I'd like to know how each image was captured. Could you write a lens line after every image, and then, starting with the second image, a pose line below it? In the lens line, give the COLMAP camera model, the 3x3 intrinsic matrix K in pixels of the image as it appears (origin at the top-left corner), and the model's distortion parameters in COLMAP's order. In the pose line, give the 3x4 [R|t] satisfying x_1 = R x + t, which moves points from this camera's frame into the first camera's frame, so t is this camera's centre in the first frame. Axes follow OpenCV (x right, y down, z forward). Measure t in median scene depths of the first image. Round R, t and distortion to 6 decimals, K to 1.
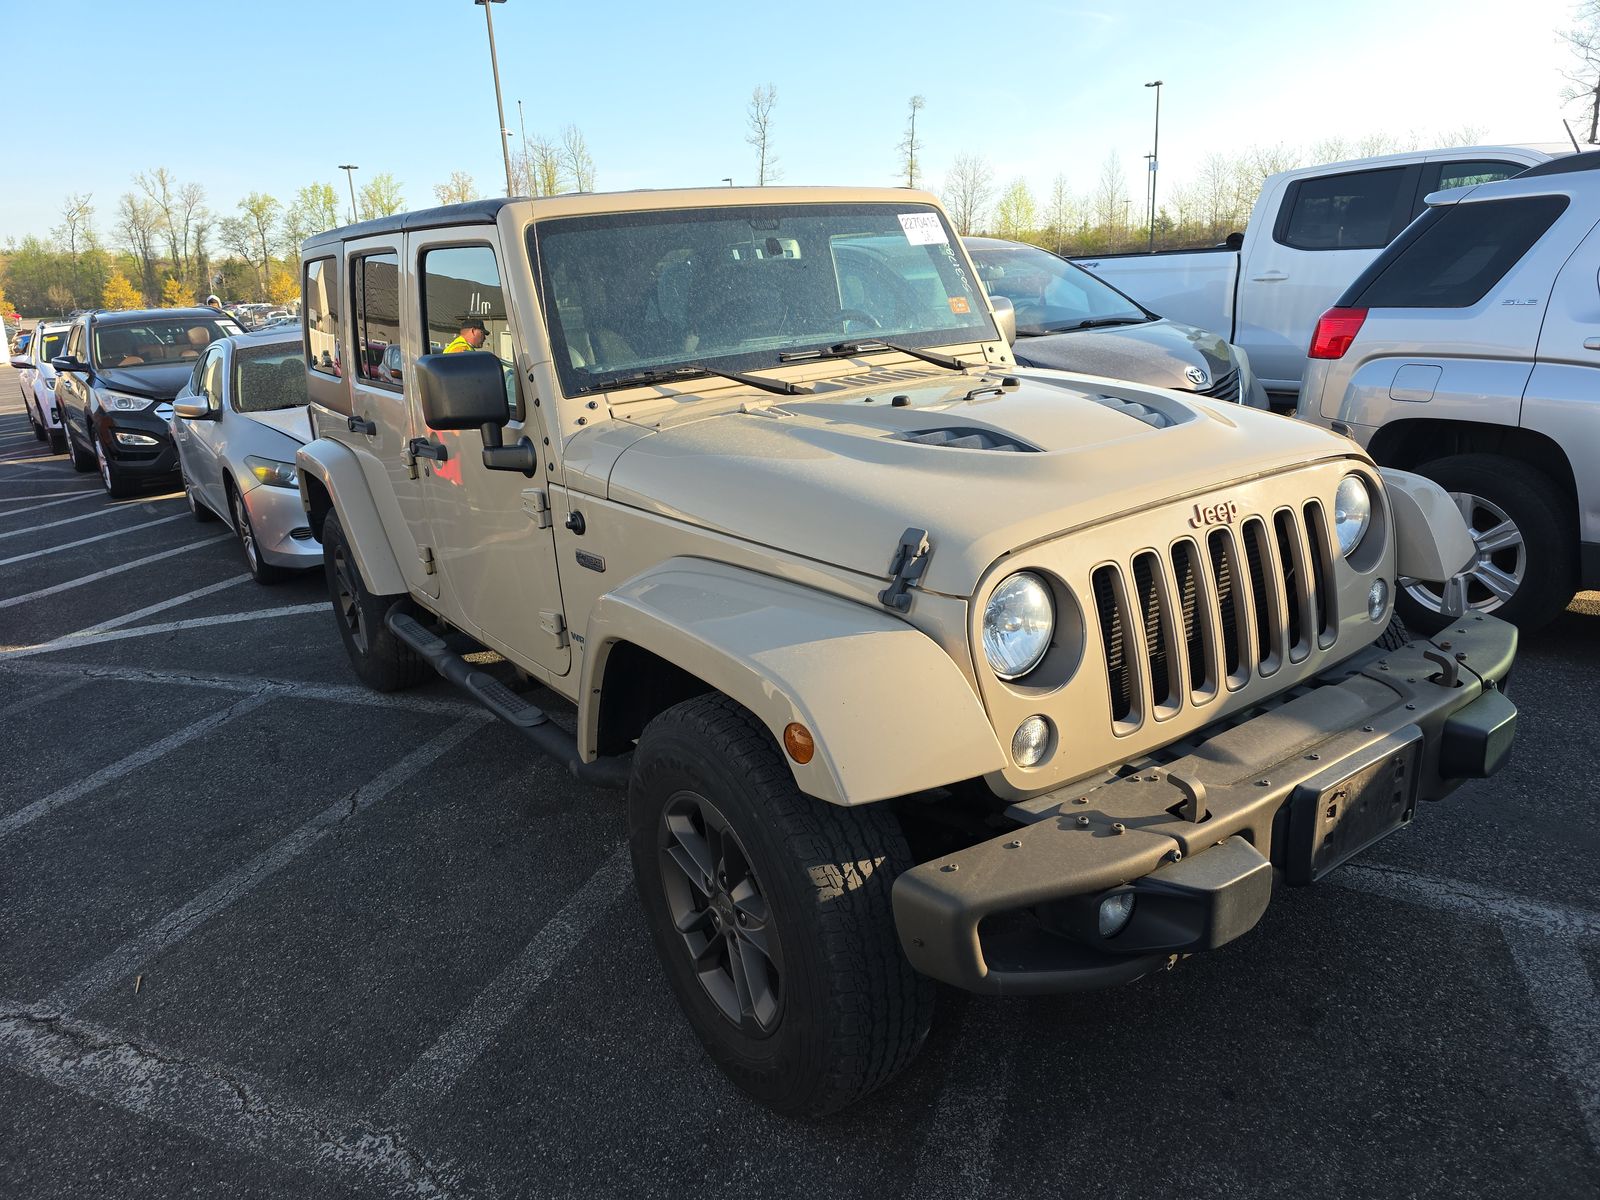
lens RADIAL K [[1084.8, 0, 800.0], [0, 1084.8, 600.0], [0, 0, 1]] dist [0.058886, -0.045351]
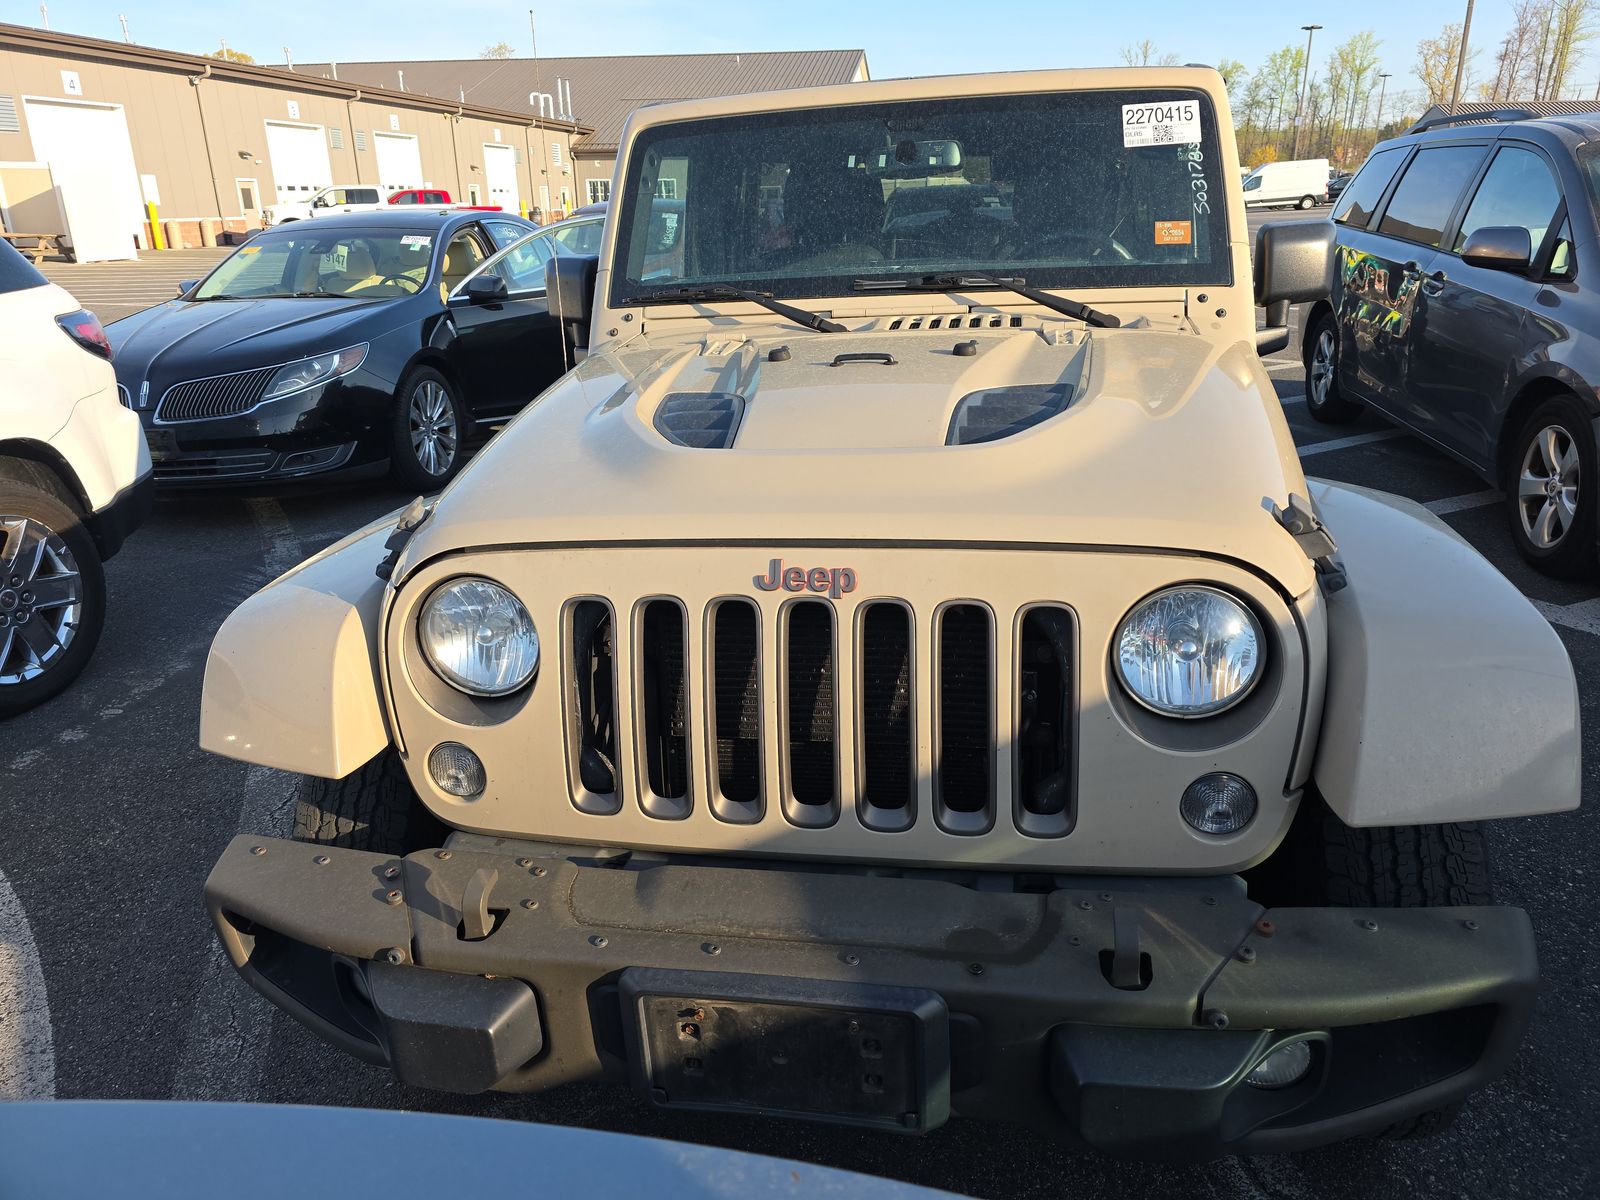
lens RADIAL K [[1087.6, 0, 802.5], [0, 1087.6, 573.6], [0, 0, 1]] dist [0.055282, -0.049202]
pose [[0.705625, 0.264950, -0.657187, 0.615174], [-0.208434, 0.964041, 0.164864, -0.144395], [0.677236, 0.020648, 0.735476, 0.359645]]
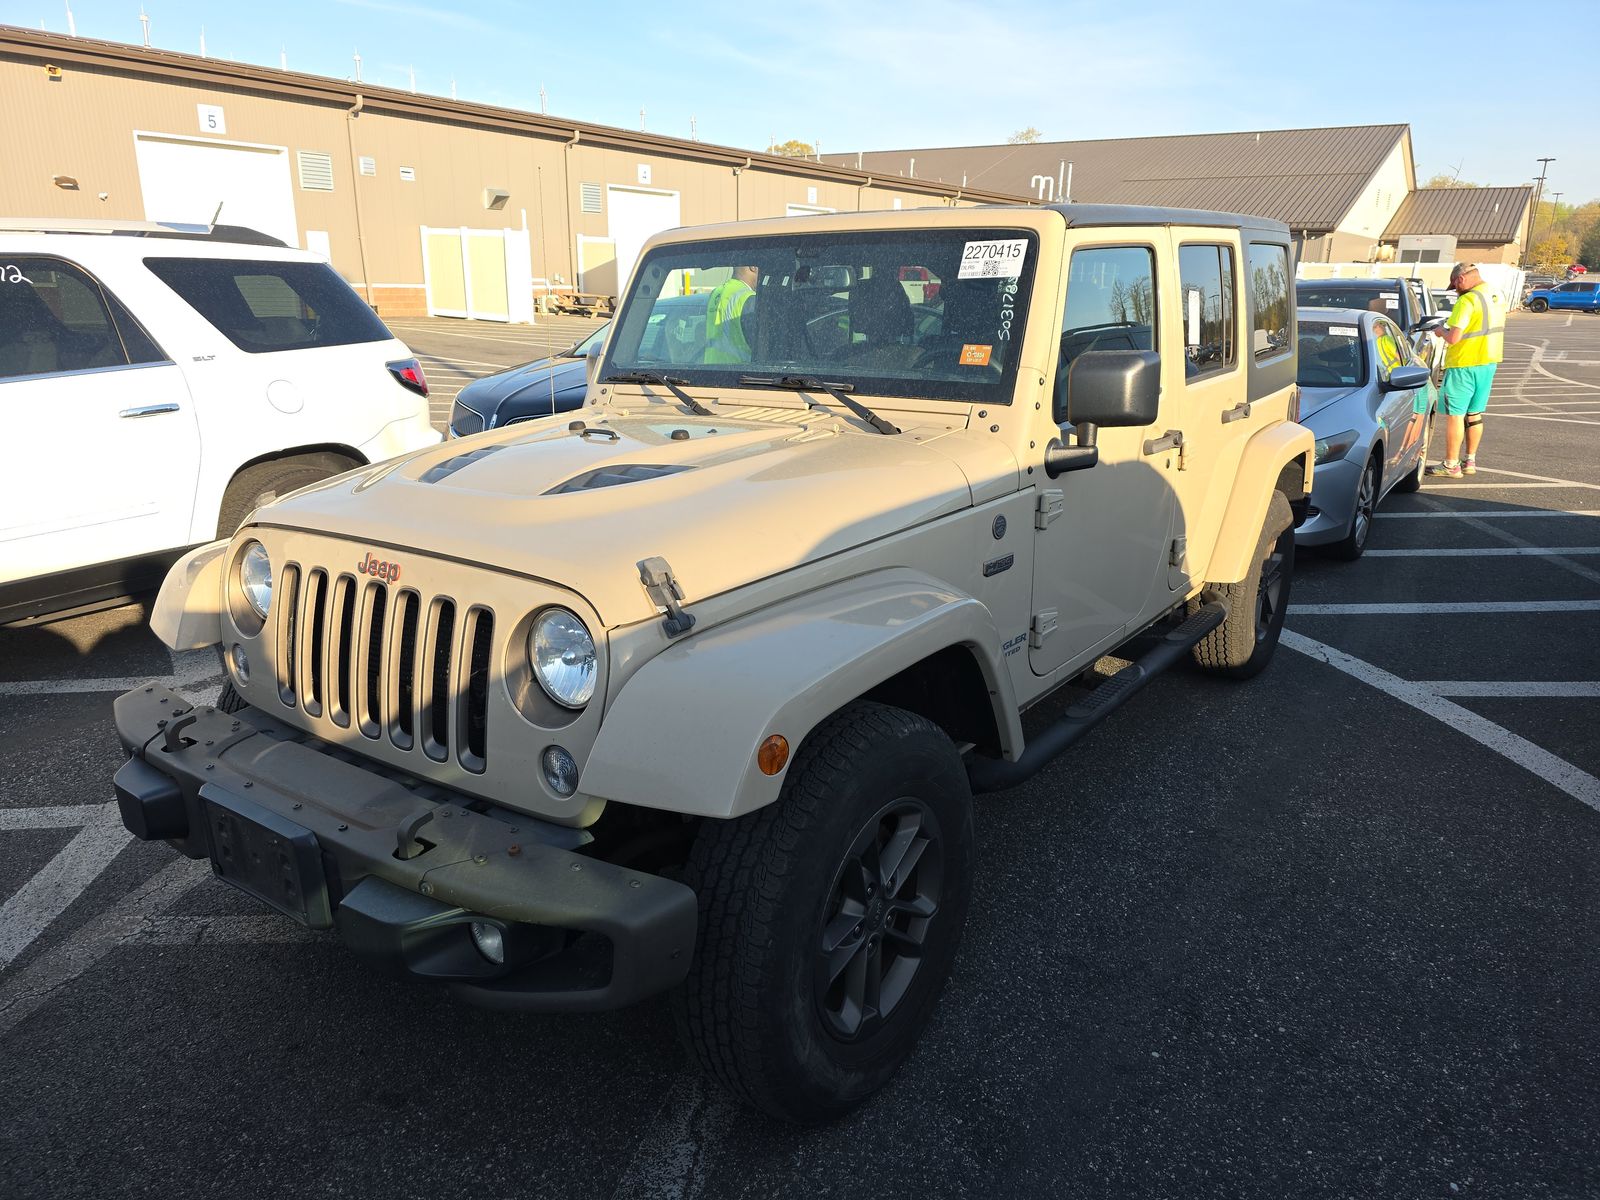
lens RADIAL K [[1084.8, 0, 800.0], [0, 1084.8, 600.0], [0, 0, 1]] dist [0.058886, -0.045351]
pose [[0.324832, 0.322225, -0.889188, 1.072371], [-0.285136, 0.929792, 0.232776, -0.302203], [0.901766, 0.177926, 0.393905, 0.707770]]
